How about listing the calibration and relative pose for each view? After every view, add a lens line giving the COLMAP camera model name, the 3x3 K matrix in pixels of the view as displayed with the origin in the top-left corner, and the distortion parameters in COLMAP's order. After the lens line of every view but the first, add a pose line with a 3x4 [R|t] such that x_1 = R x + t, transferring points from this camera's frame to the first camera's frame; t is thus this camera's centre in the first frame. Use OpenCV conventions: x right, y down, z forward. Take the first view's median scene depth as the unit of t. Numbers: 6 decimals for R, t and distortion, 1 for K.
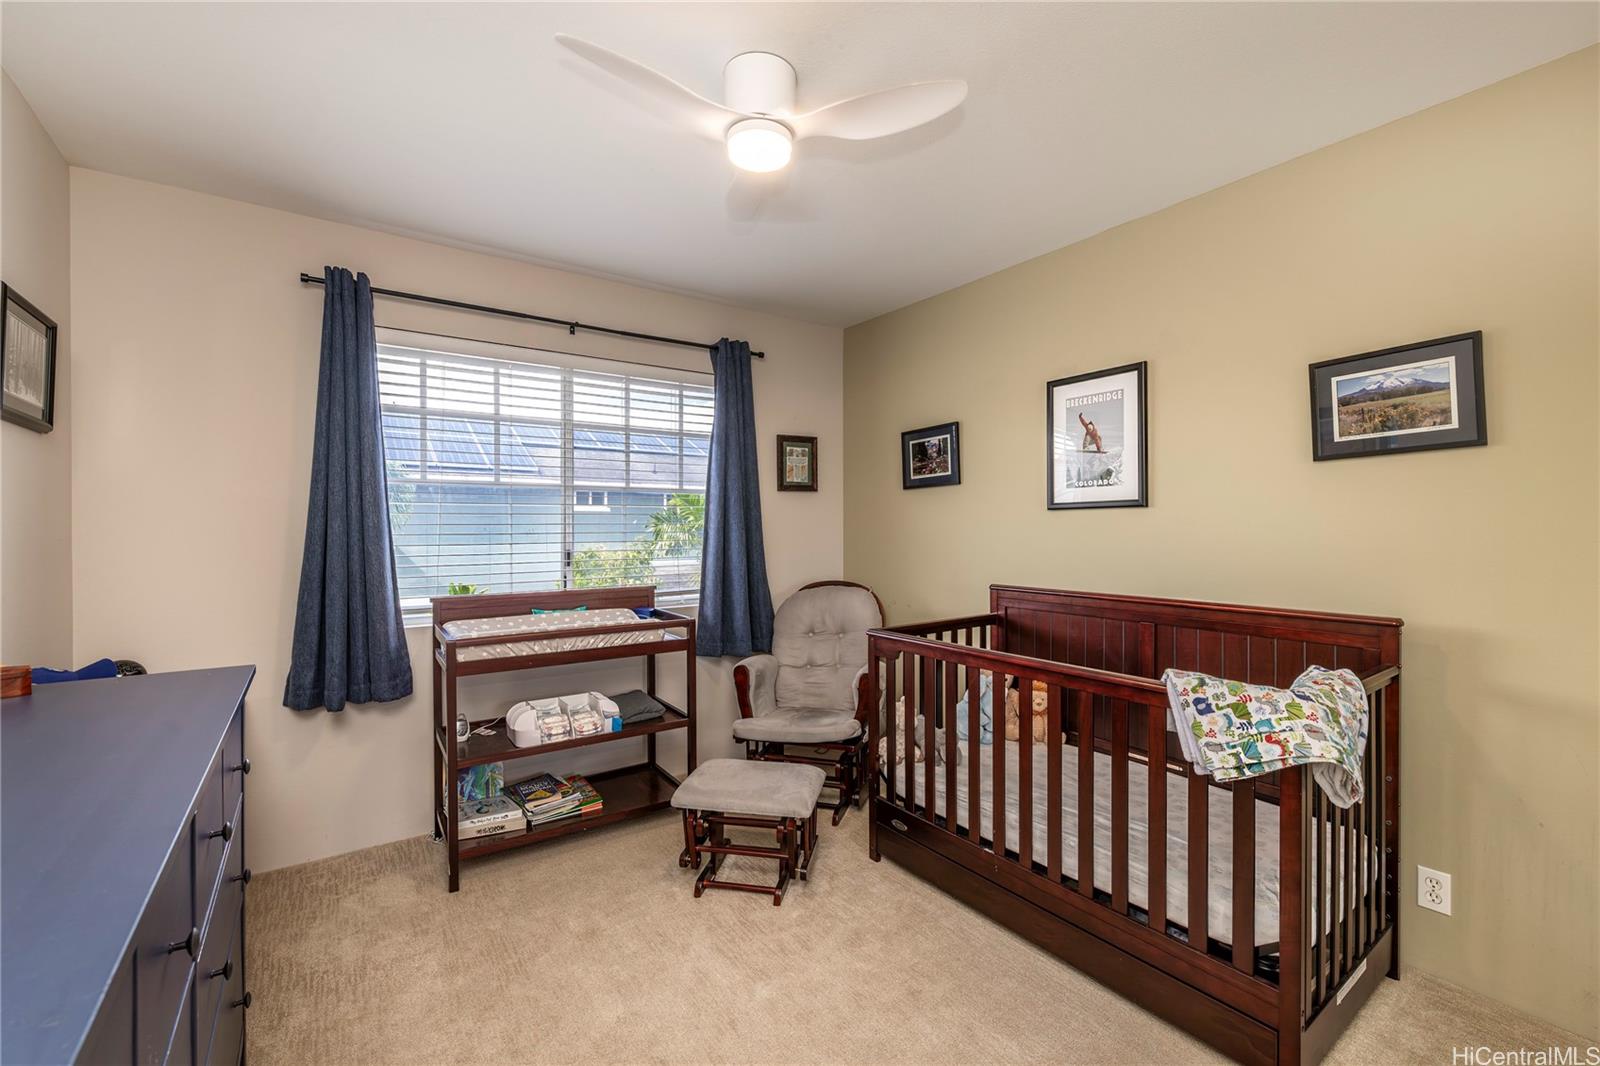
lens RADIAL K [[685.7, 0, 800.0], [0, 685.7, 533.0], [0, 0, 1]] dist [0.003651, 0.000122]
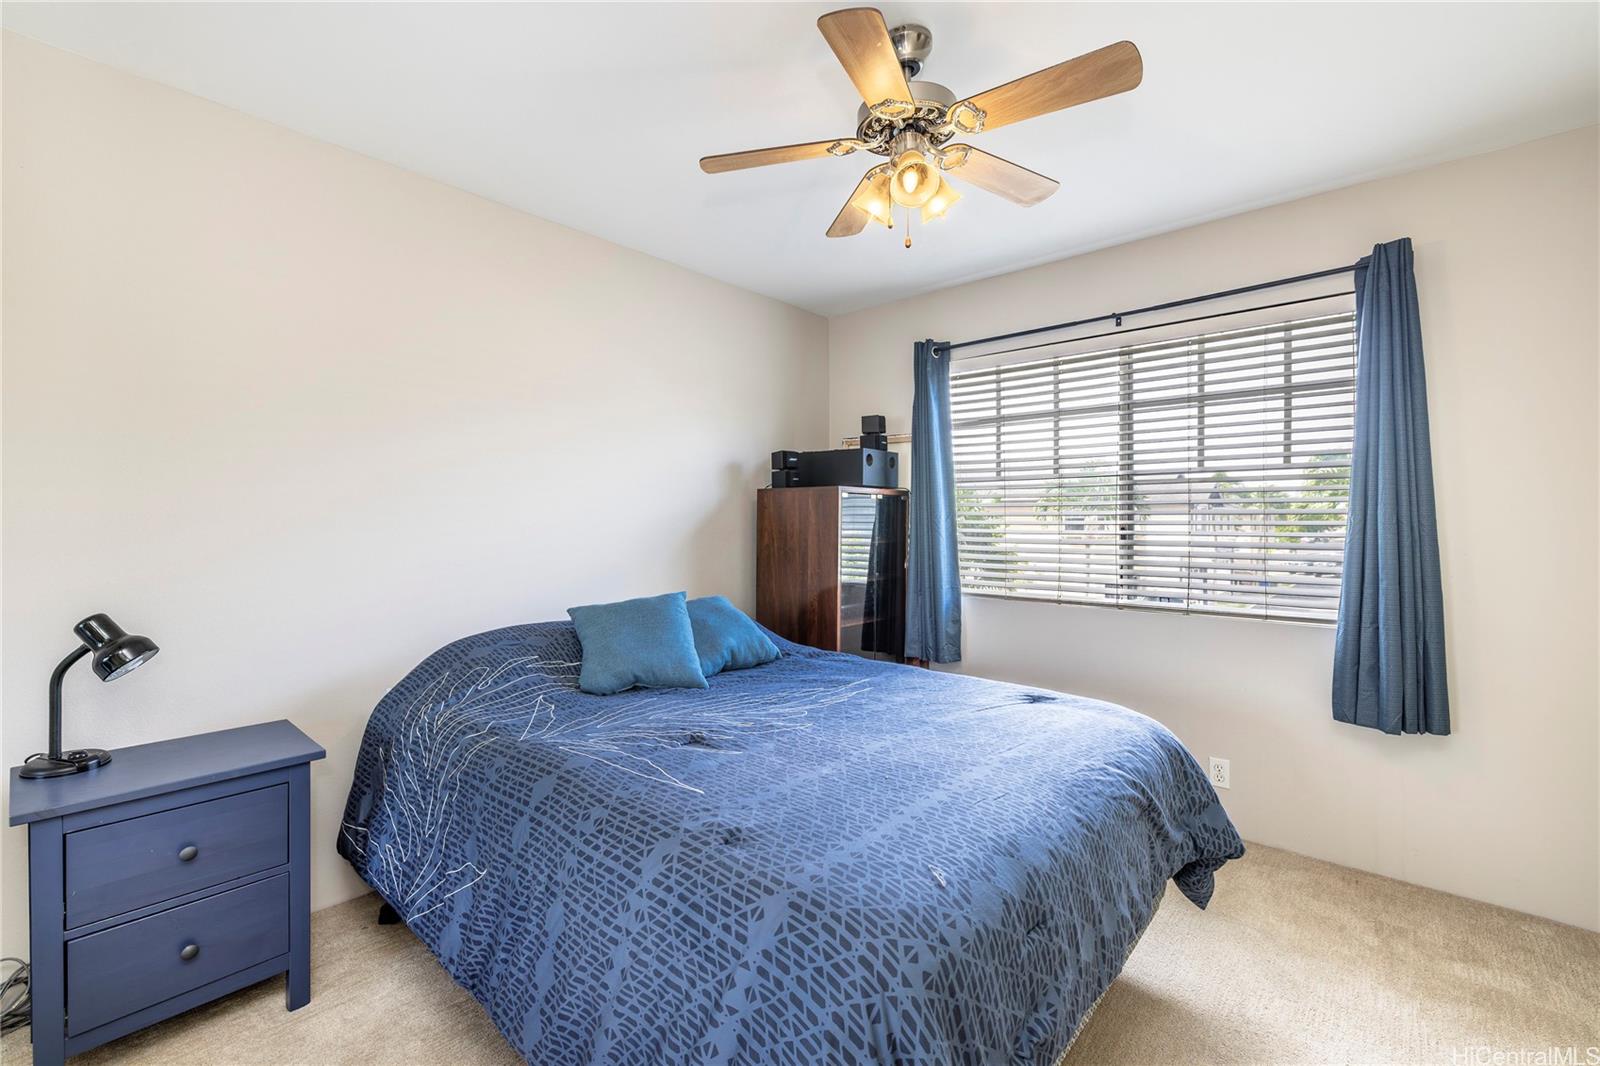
lens RADIAL K [[685.7, 0, 800.0], [0, 685.7, 533.0], [0, 0, 1]] dist [0.003651, 0.000122]
pose [[0.220795, 0.021542, -0.975082, 0.640040], [-0.005729, 0.999767, 0.020790, 0.025675], [0.975303, 0.000996, 0.220867, 0.256936]]
